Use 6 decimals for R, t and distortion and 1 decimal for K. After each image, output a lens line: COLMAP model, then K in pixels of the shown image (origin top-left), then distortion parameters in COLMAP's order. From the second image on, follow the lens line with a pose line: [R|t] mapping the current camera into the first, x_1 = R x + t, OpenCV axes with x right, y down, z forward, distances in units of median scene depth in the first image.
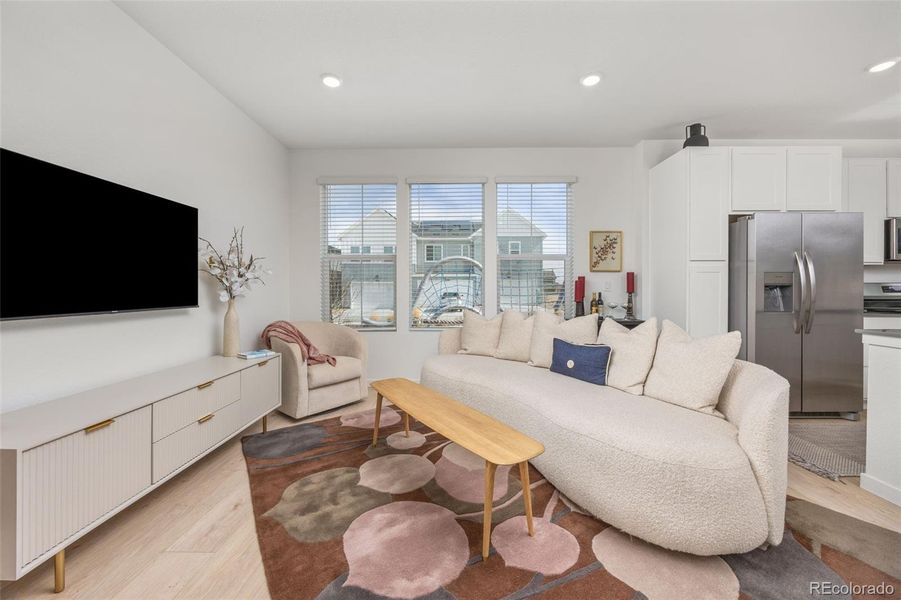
lens RADIAL K [[347.4, 0, 451.7], [0, 347.4, 290.9], [0, 0, 1]] dist [-0.002067, -0.000196]
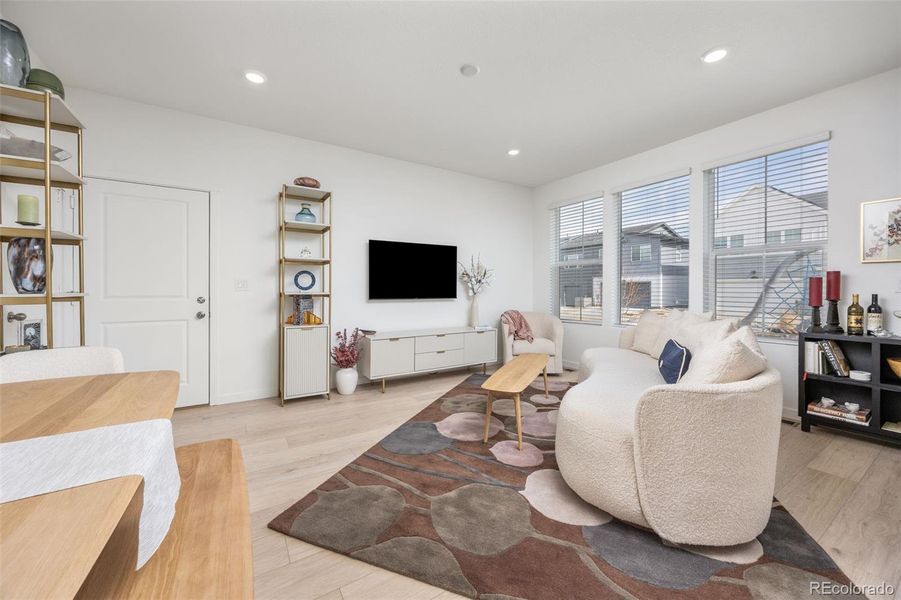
lens RADIAL K [[347.4, 0, 451.7], [0, 347.4, 290.9], [0, 0, 1]] dist [-0.002067, -0.000196]
pose [[0.541410, 0.004919, -0.840744, 0.853662], [-0.007247, 0.999973, 0.001184, 0.004694], [0.840727, 0.005452, 0.541431, -0.050185]]
